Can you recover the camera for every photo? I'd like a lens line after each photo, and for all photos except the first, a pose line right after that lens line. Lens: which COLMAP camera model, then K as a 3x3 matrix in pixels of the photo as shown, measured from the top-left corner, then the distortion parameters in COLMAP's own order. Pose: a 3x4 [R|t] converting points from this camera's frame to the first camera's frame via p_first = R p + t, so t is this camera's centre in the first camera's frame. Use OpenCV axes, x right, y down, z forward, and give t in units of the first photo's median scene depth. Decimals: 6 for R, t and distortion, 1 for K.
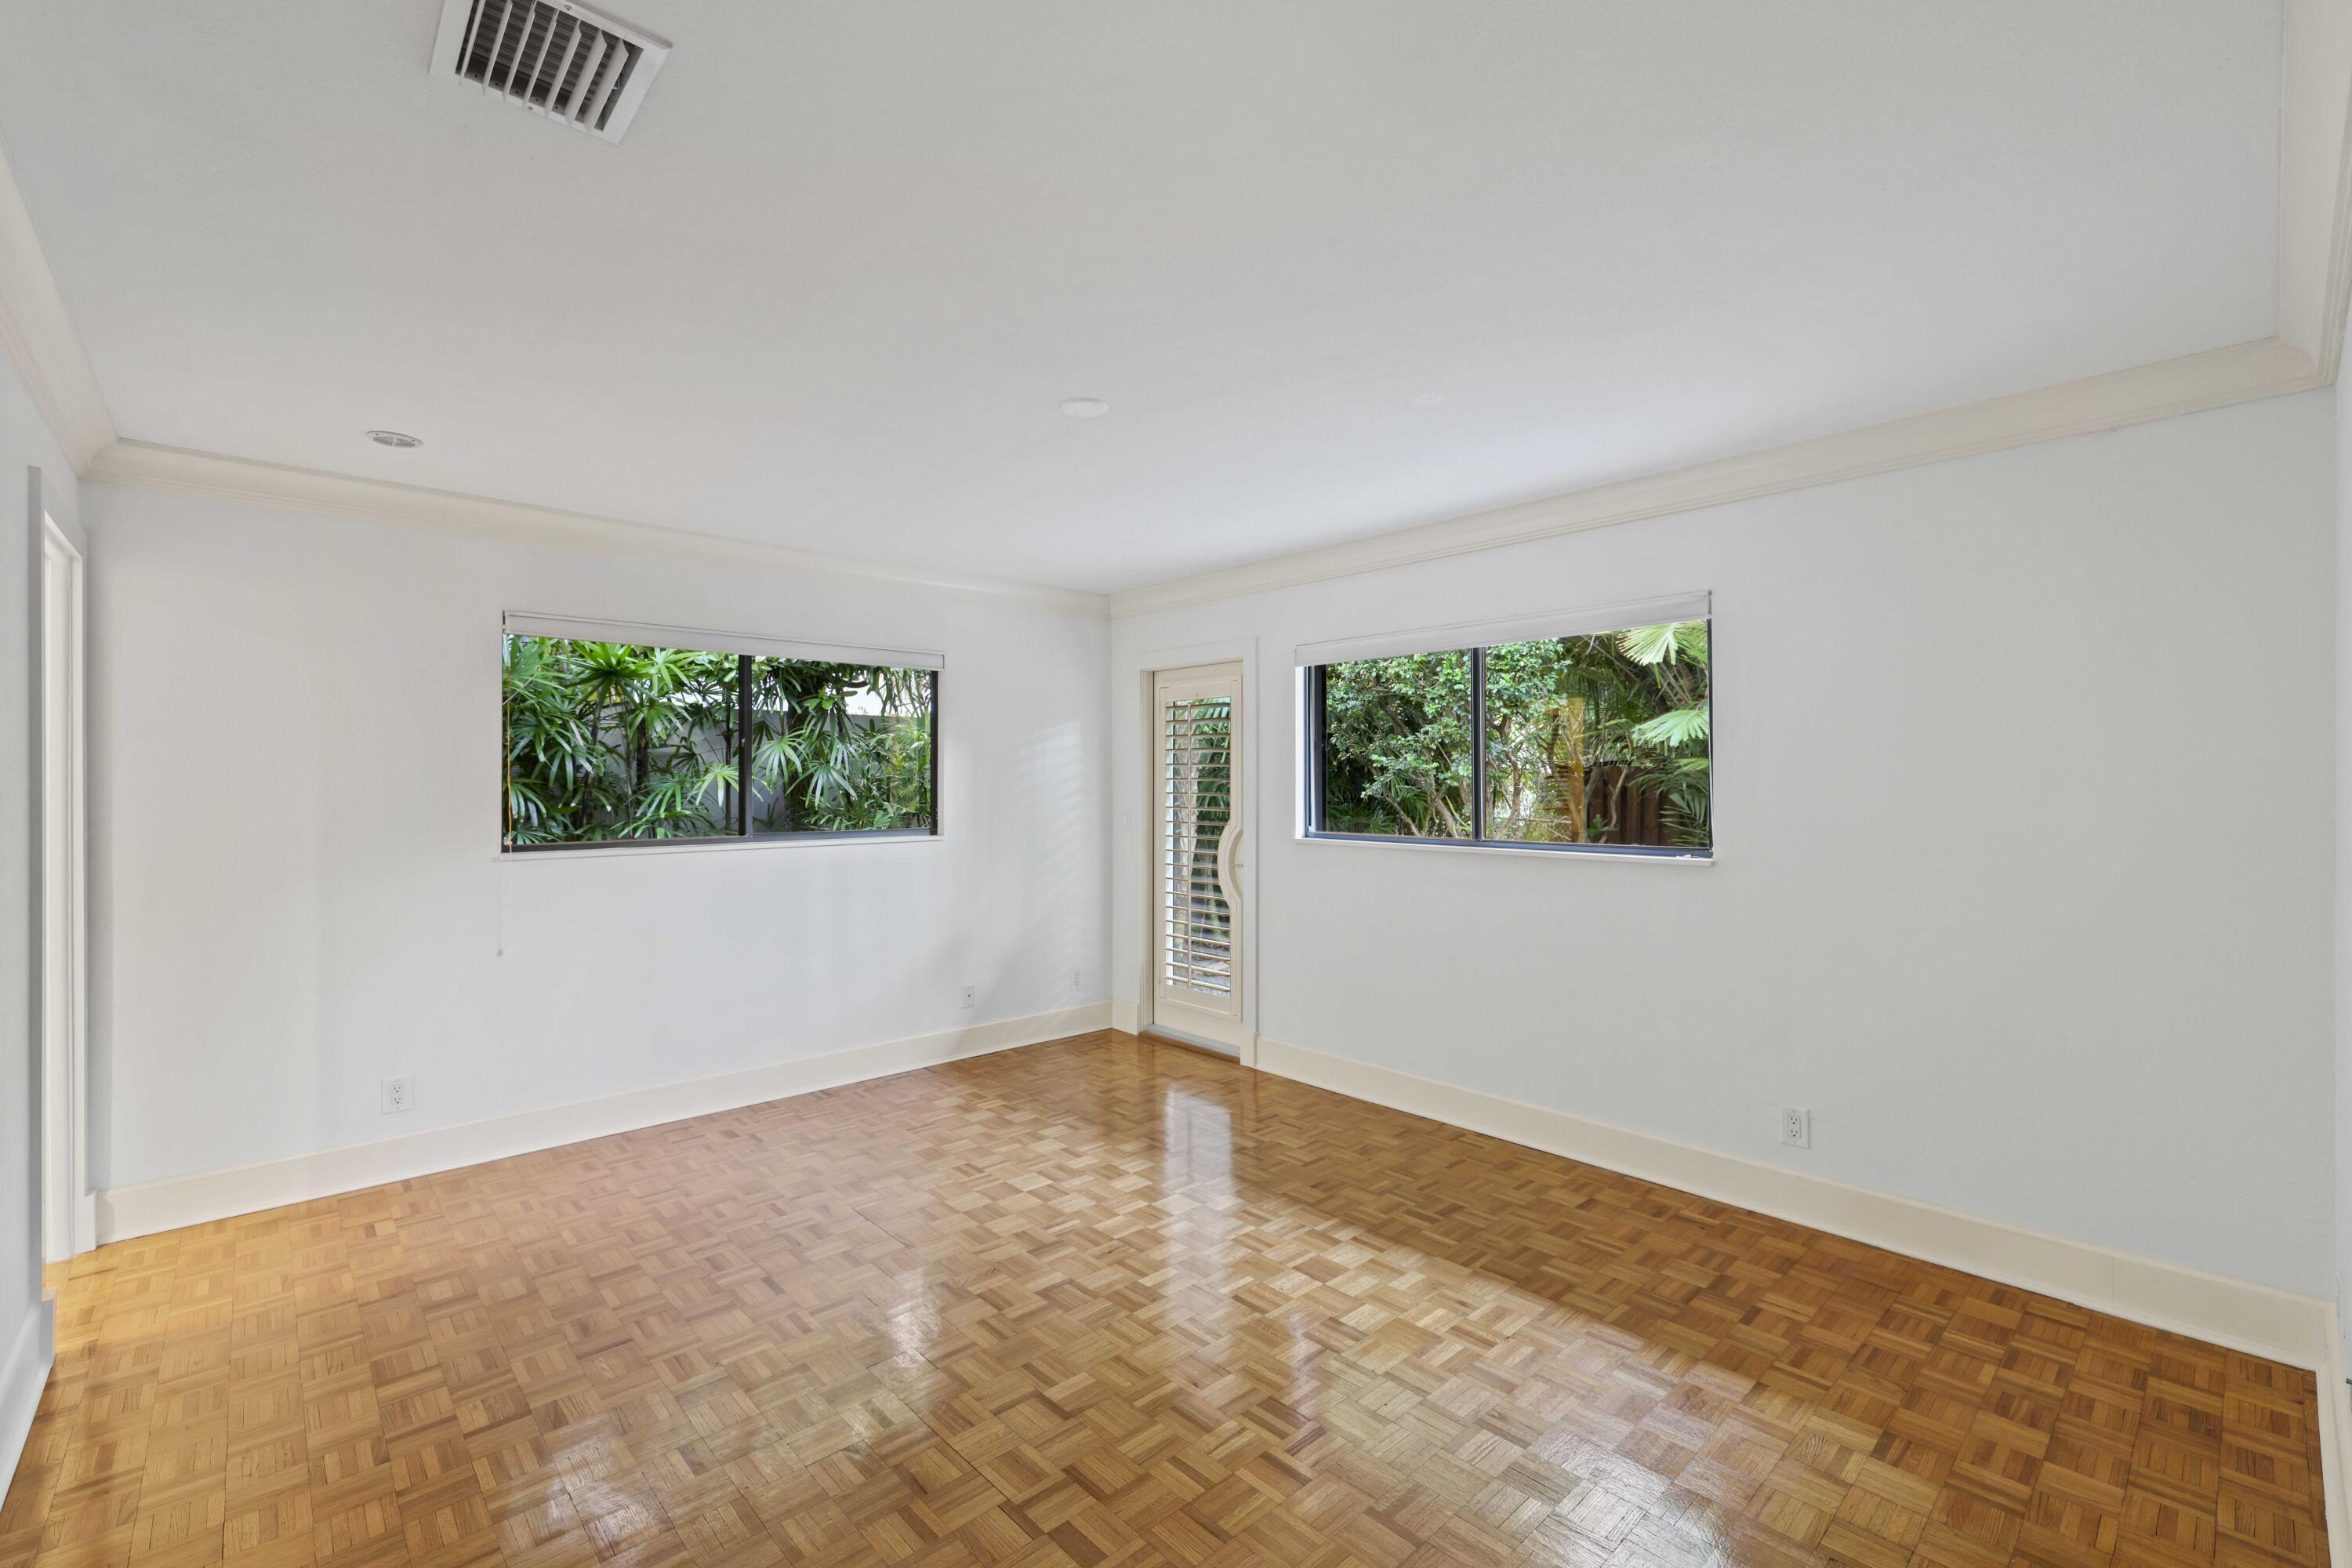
lens RADIAL K [[1028.0, 0, 1171.6], [0, 1028.0, 790.4], [0, 0, 1]] dist [0.001726, 0.000007]
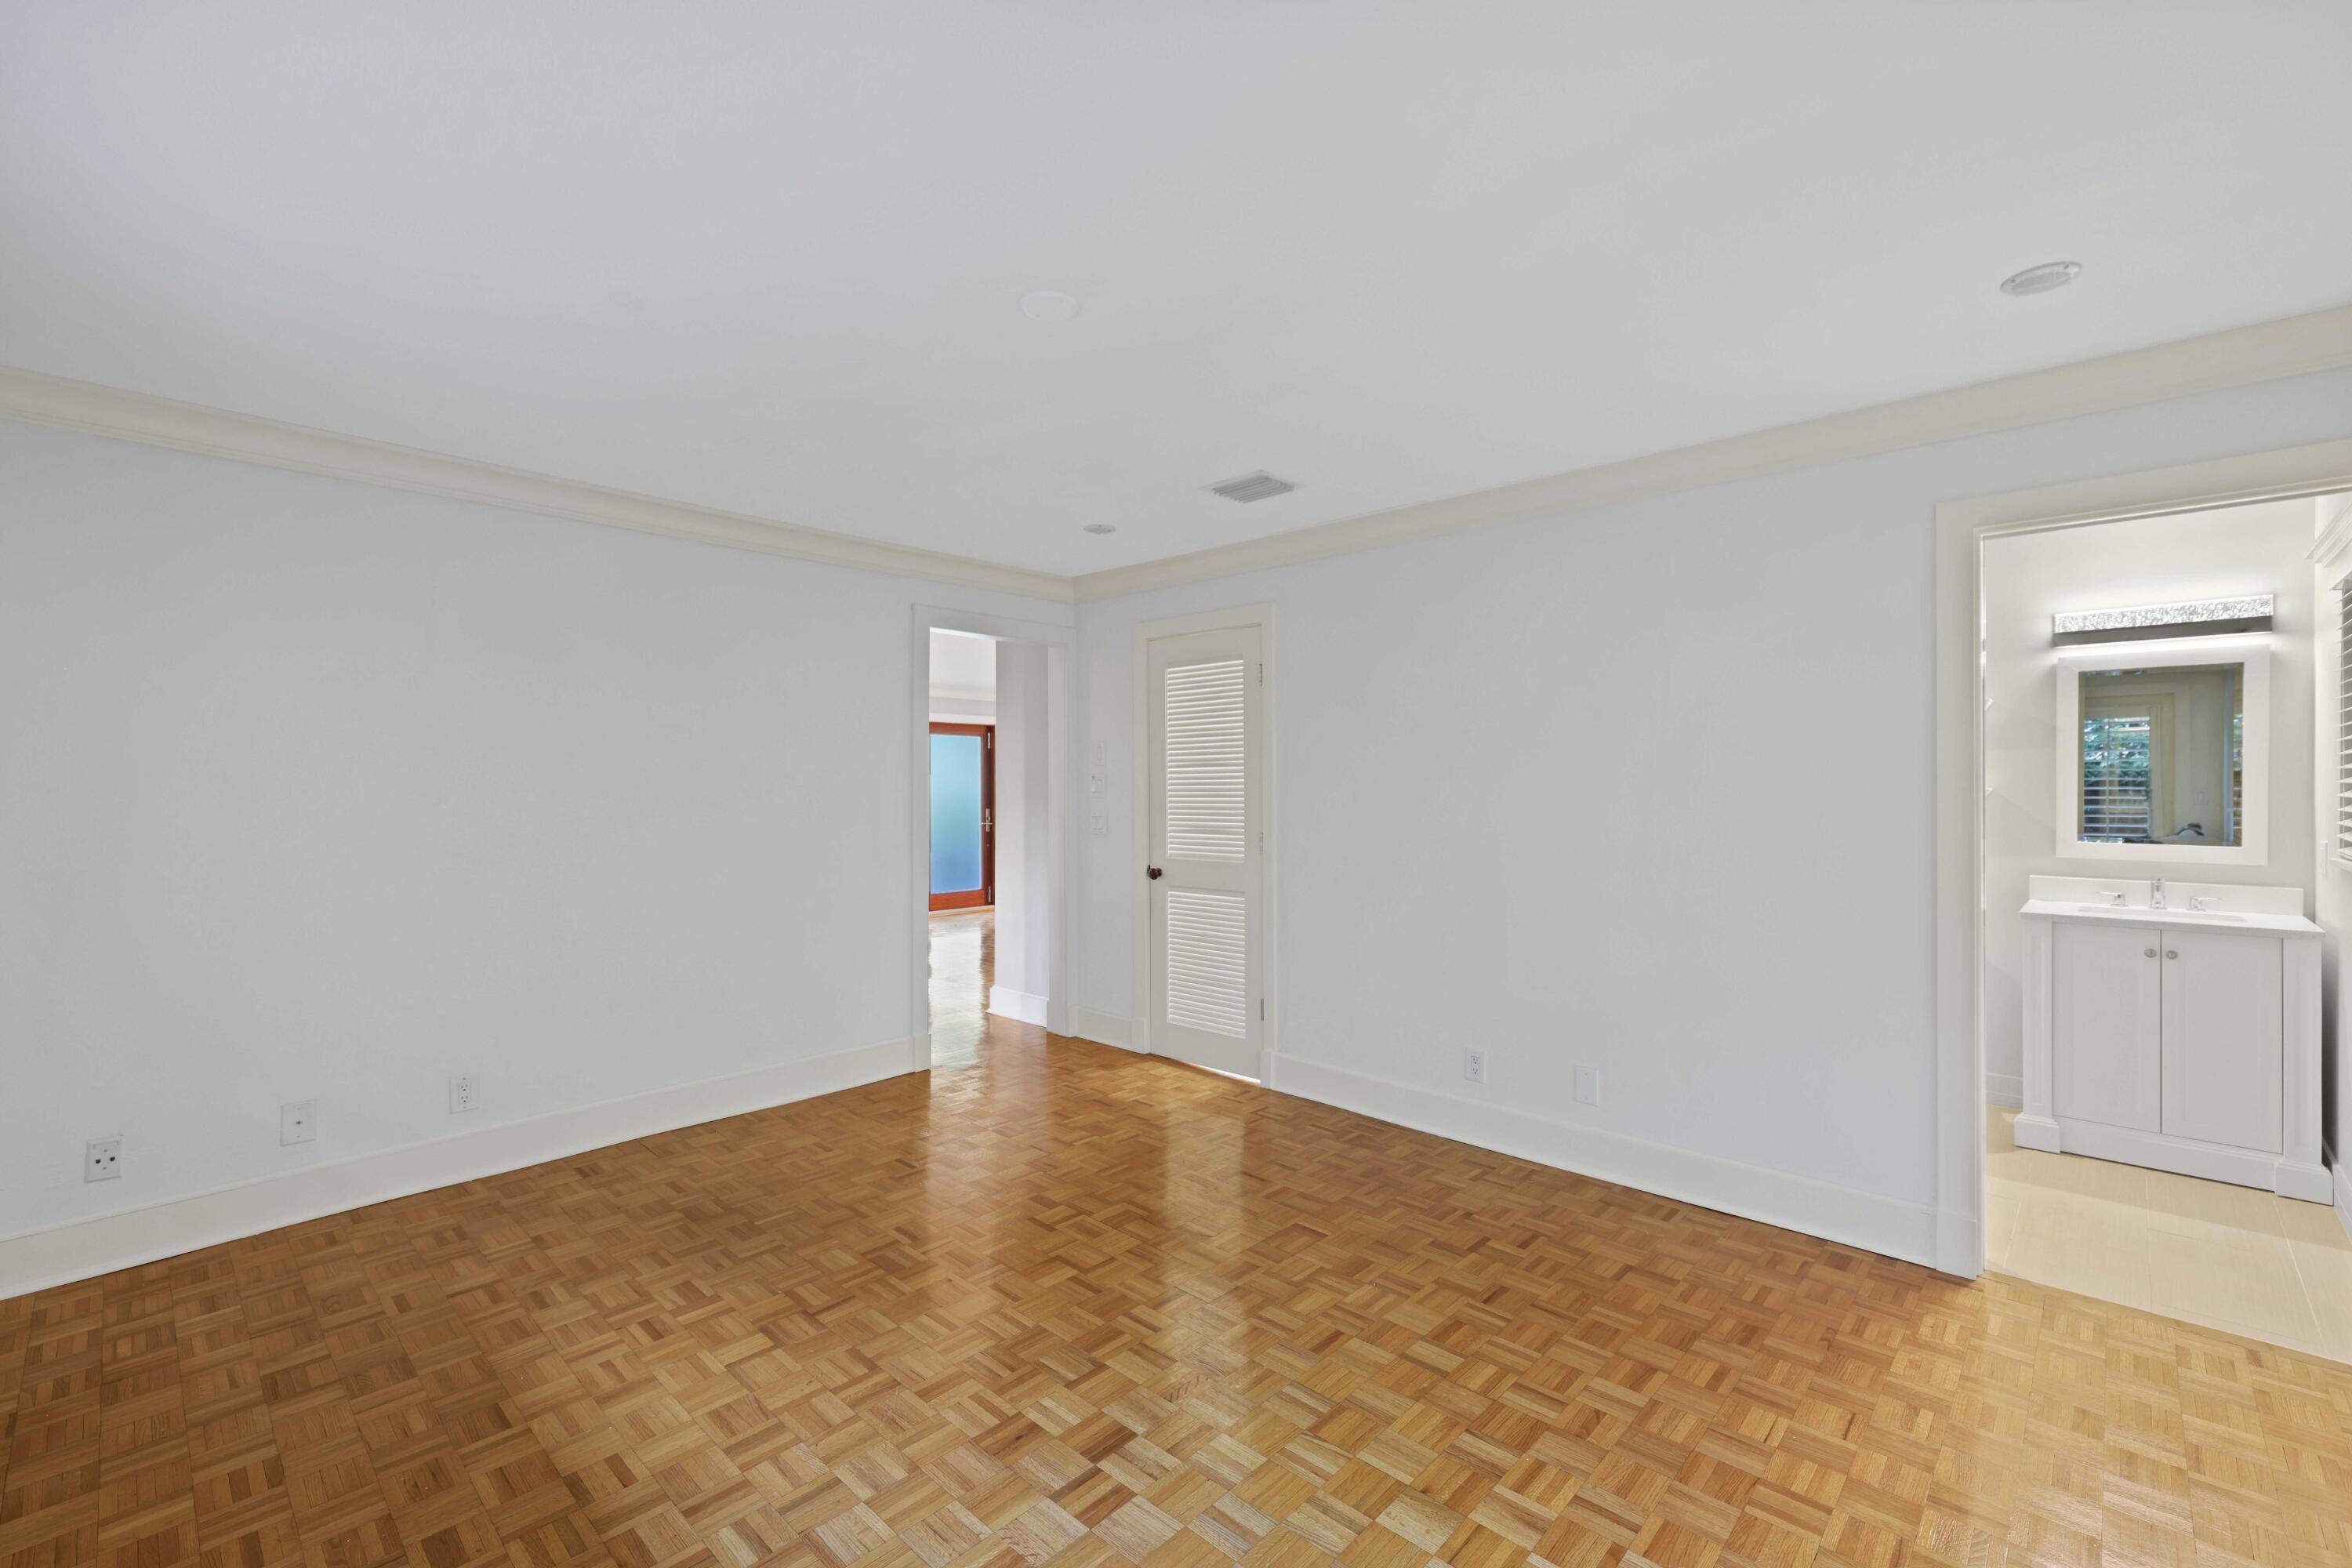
lens RADIAL K [[1028.0, 0, 1171.6], [0, 1028.0, 790.4], [0, 0, 1]] dist [0.001726, 0.000007]
pose [[-0.997514, 0.002569, -0.070416, -0.140445], [0.001695, 0.999921, 0.012456, 0.001467], [0.070443, 0.012305, -0.997440, 2.071131]]
